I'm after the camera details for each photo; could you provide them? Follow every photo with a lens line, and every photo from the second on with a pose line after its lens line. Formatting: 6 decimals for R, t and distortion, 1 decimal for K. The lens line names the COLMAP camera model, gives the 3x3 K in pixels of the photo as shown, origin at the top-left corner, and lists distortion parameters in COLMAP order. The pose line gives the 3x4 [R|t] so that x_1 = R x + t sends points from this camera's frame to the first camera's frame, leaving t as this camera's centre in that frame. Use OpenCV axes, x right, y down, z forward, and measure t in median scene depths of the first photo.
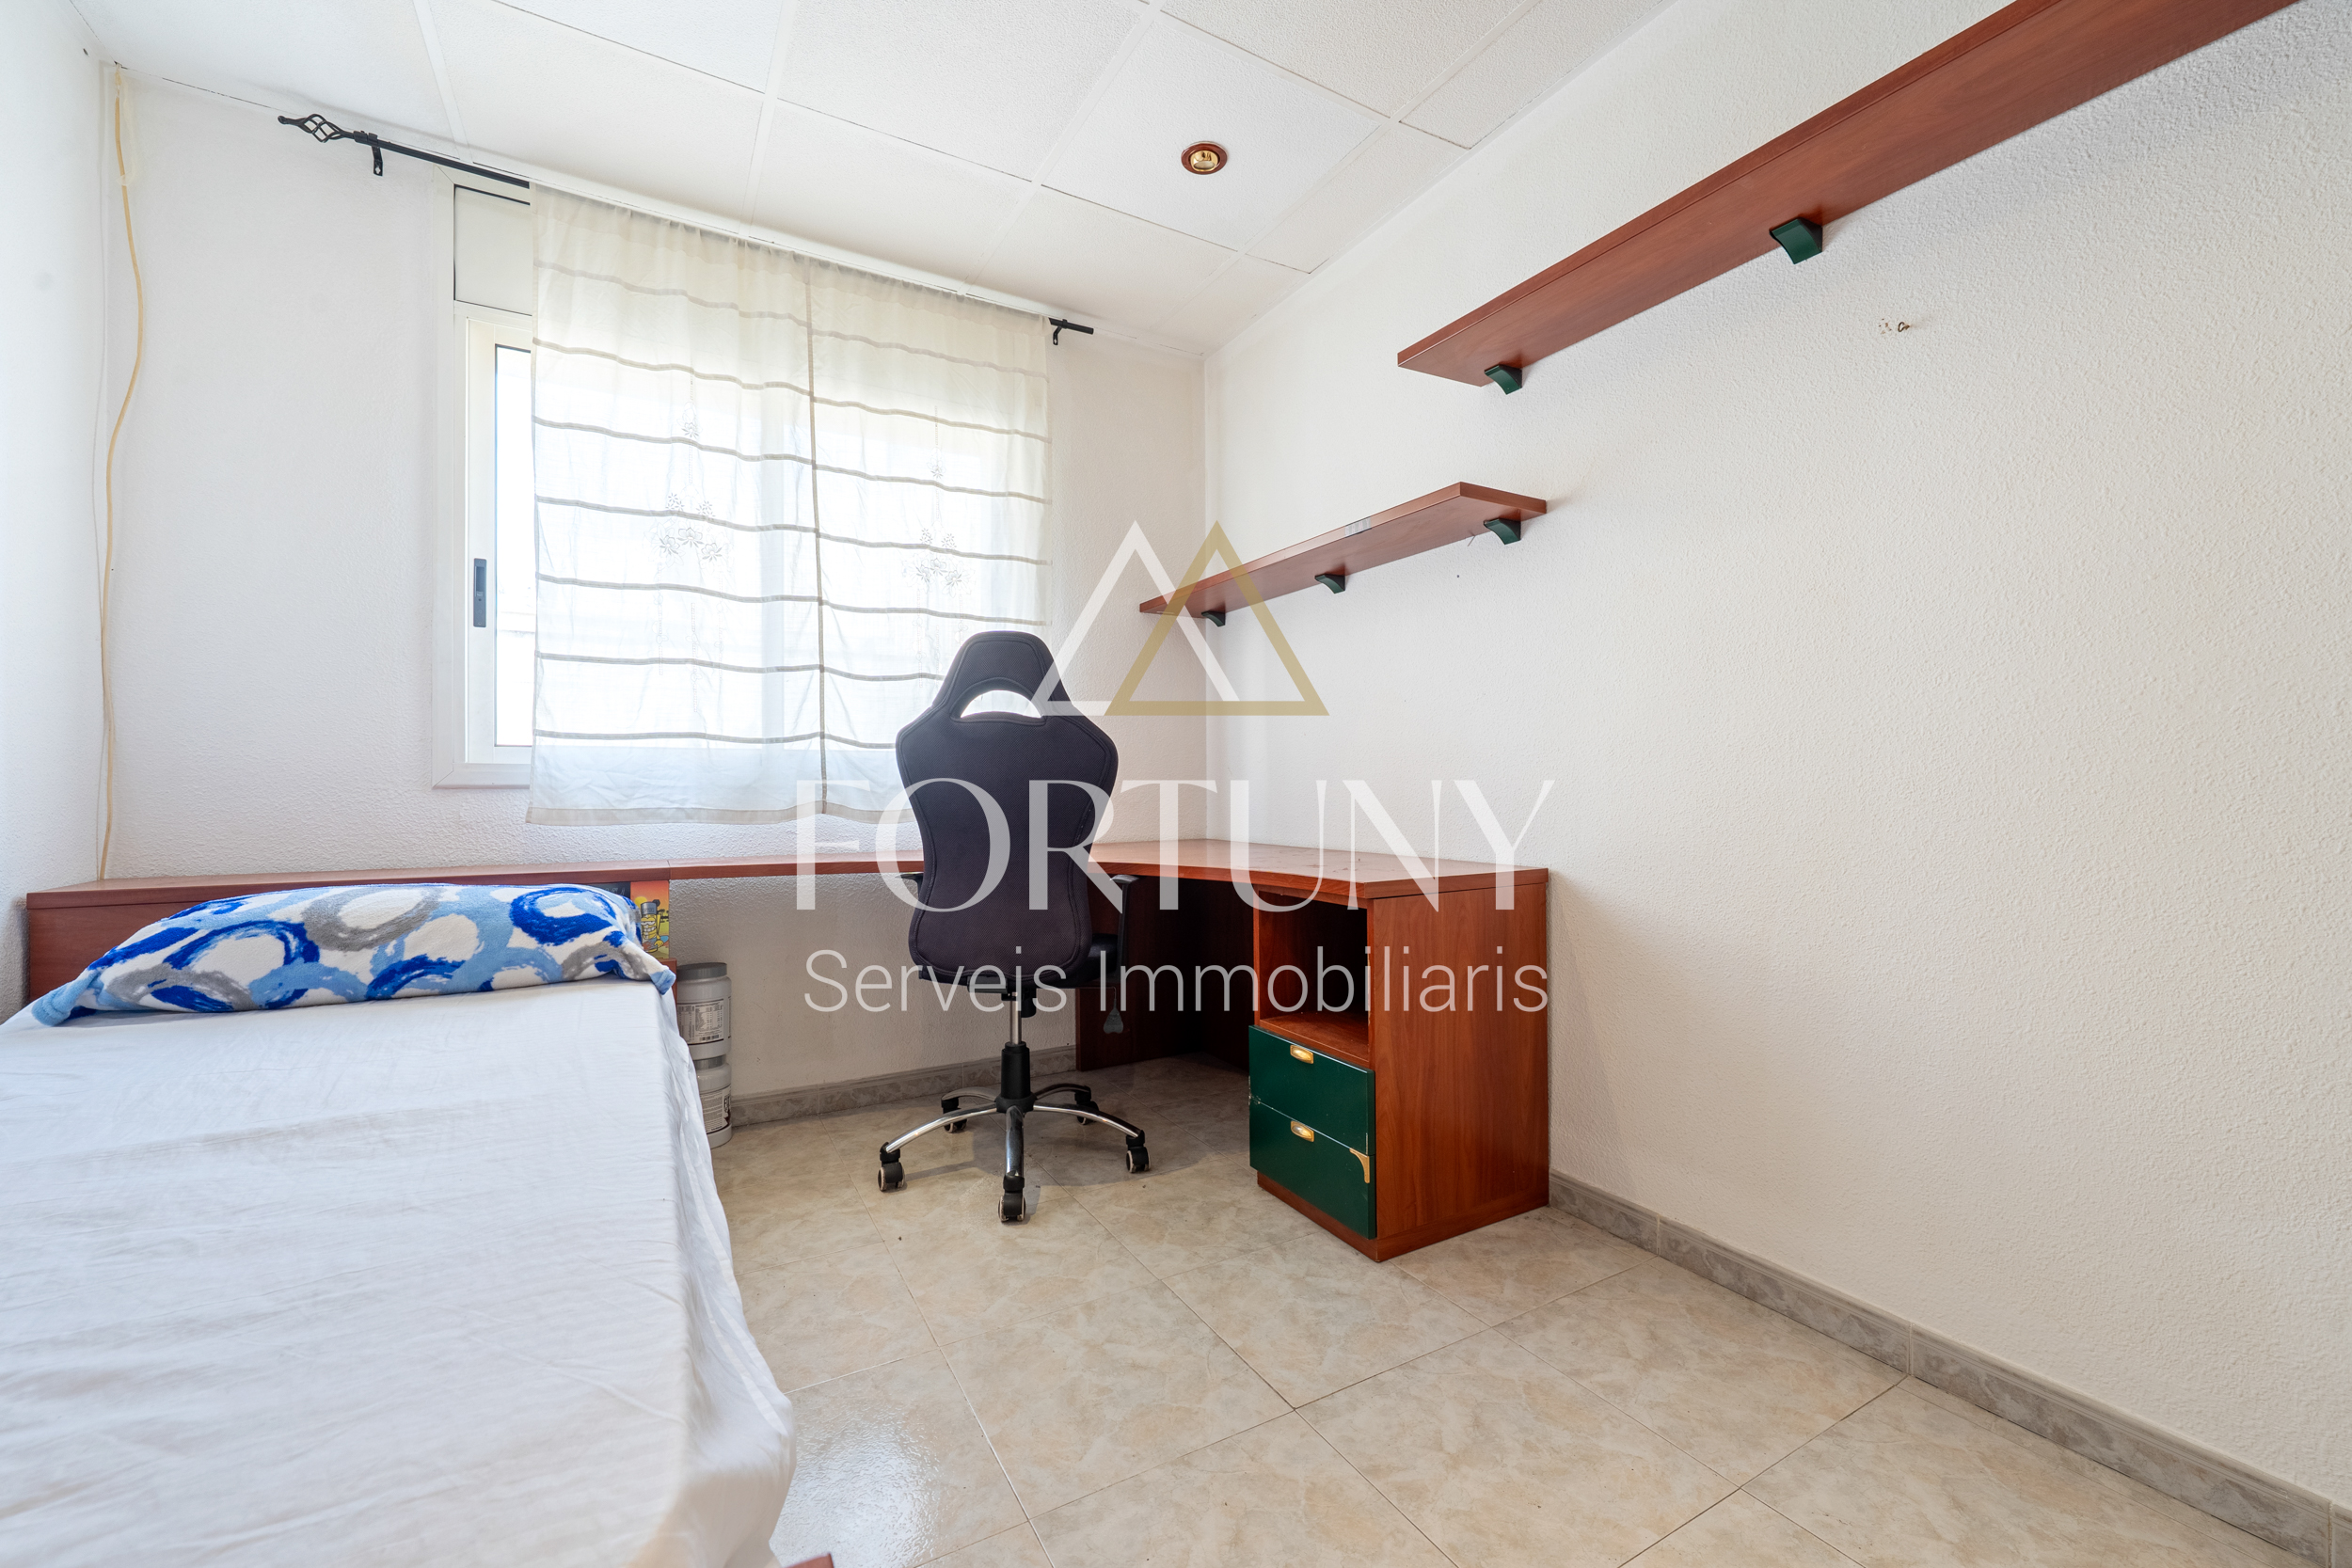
lens RADIAL K [[925.5, 0, 1177.5], [0, 925.5, 778.9], [0, 0, 1]] dist [0.000857, 0.000827]
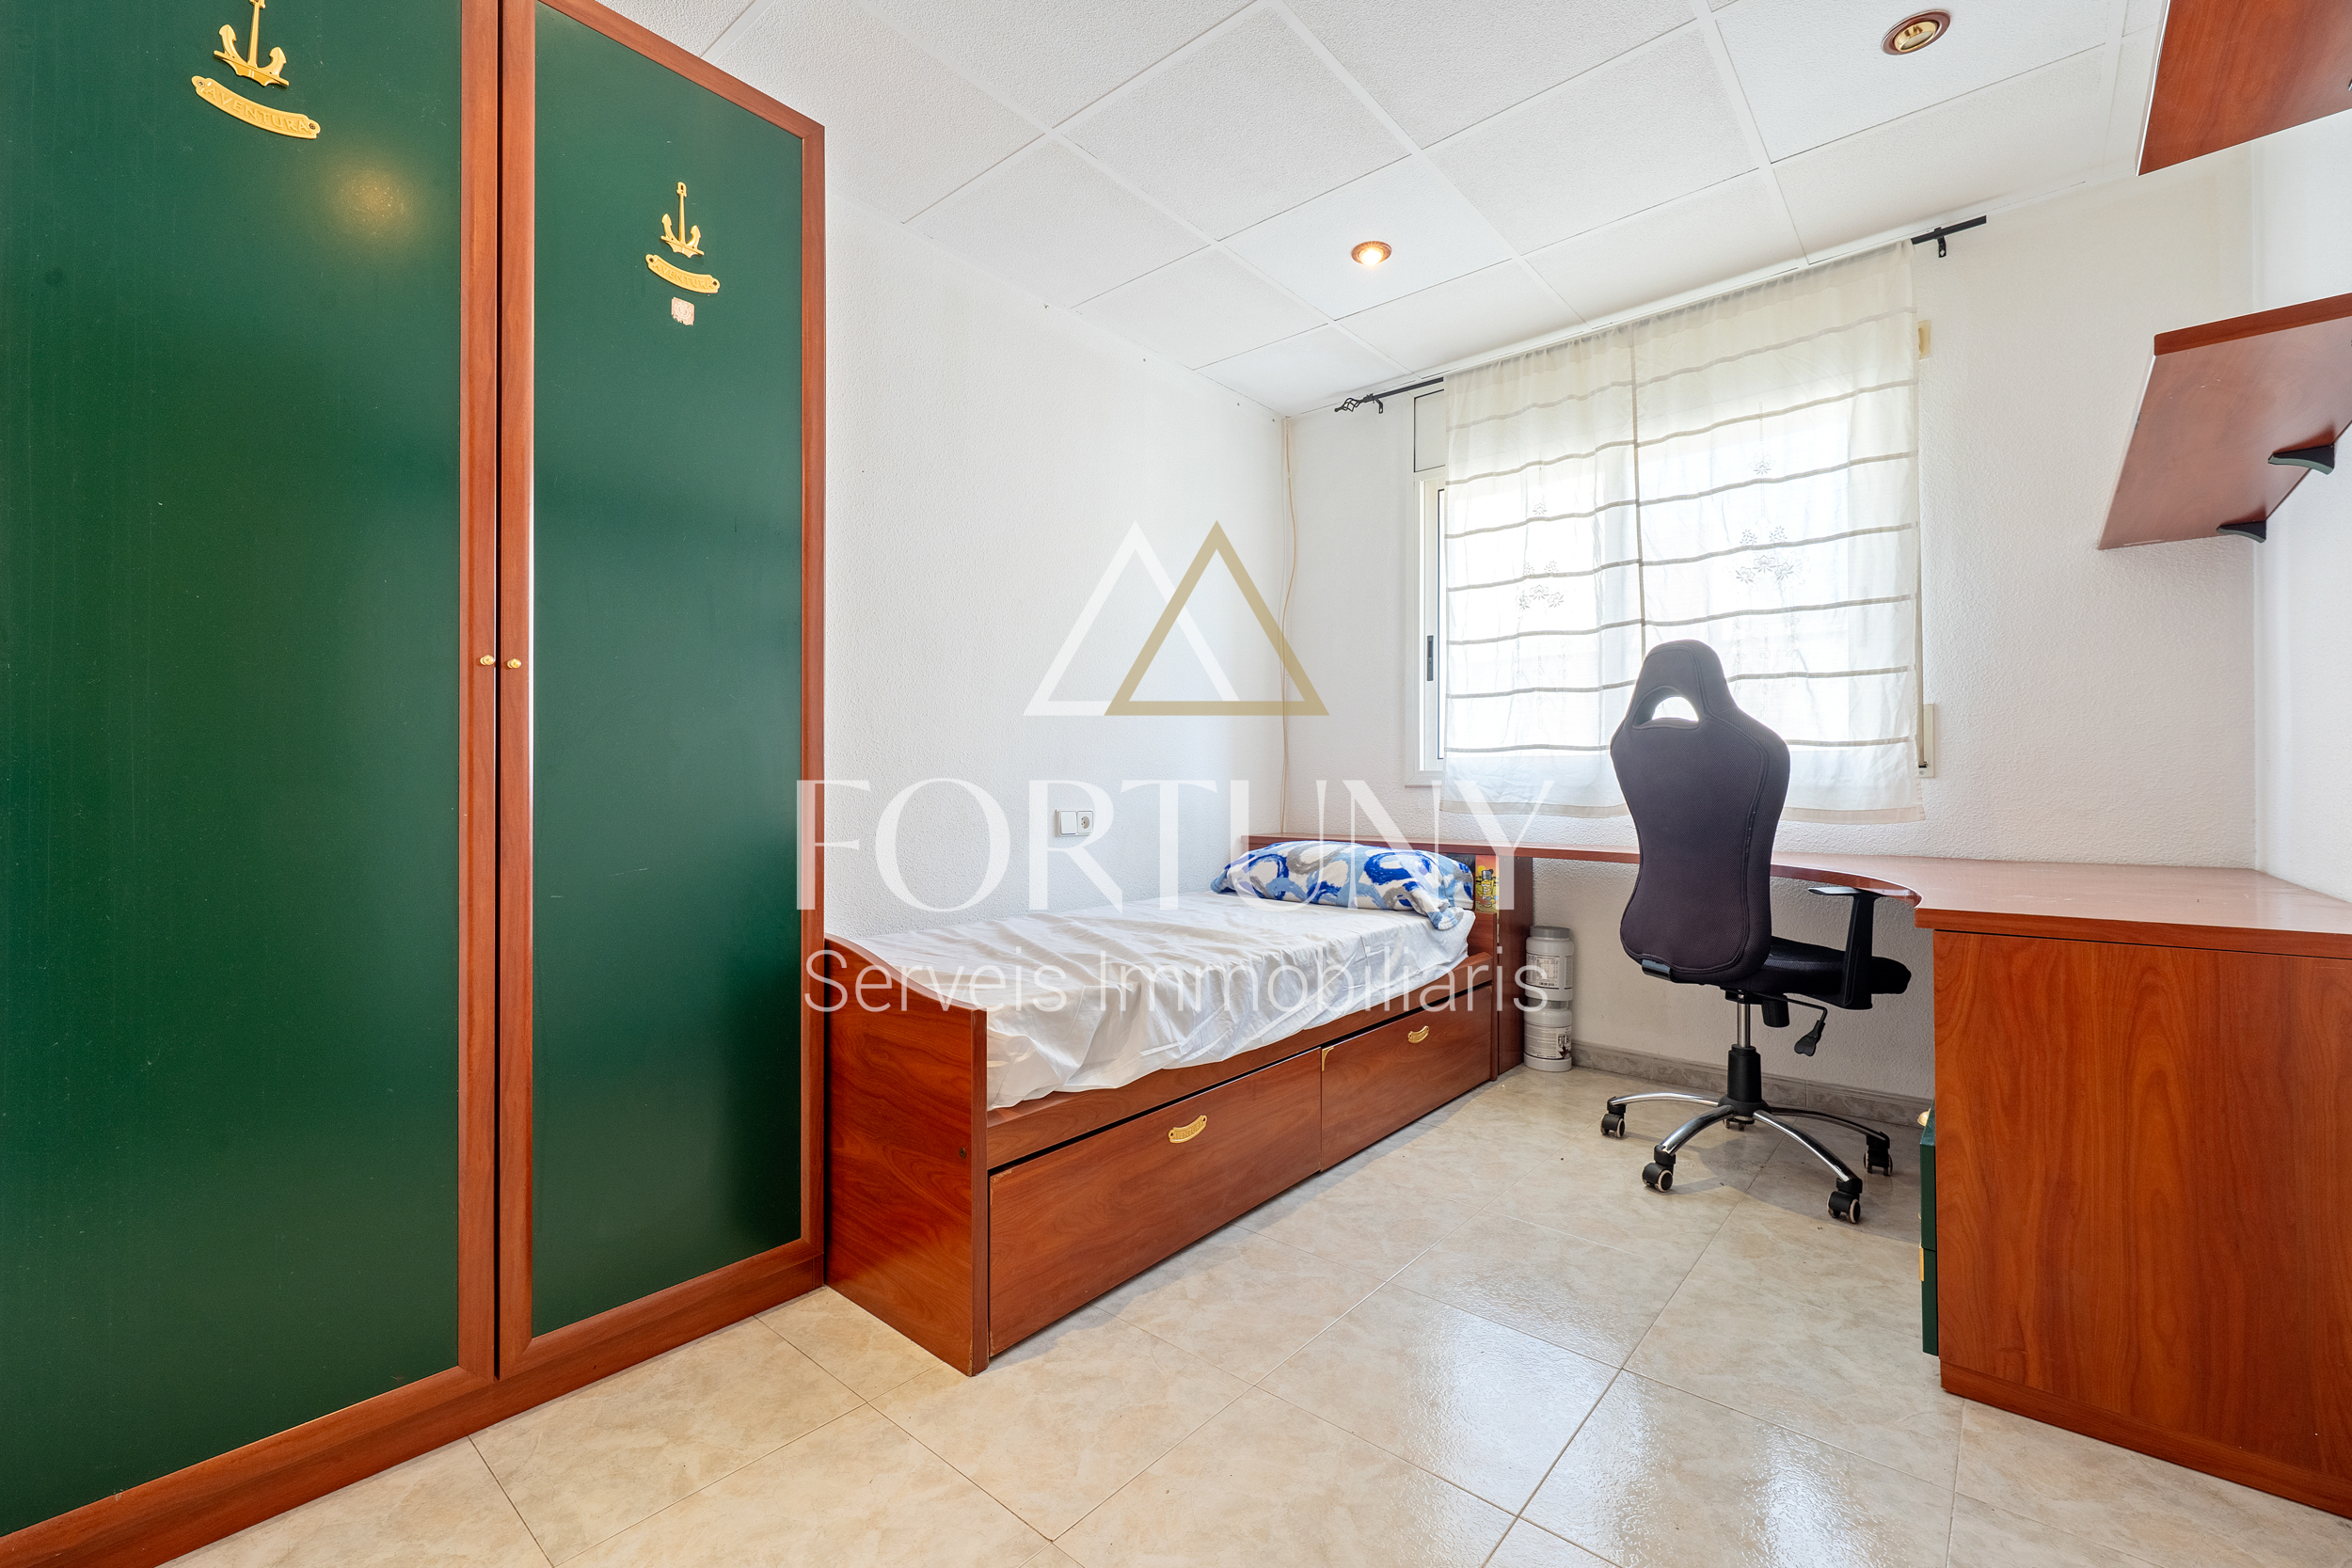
lens RADIAL K [[986.2, 0, 1193.7], [0, 986.2, 773.0], [0, 0, 1]] dist [-0.002862, -0.000340]
pose [[0.339876, -0.008505, -0.940432, 0.679903], [0.005907, 0.999959, -0.006909, -0.004255], [0.940452, -0.003207, 0.339912, 0.094963]]
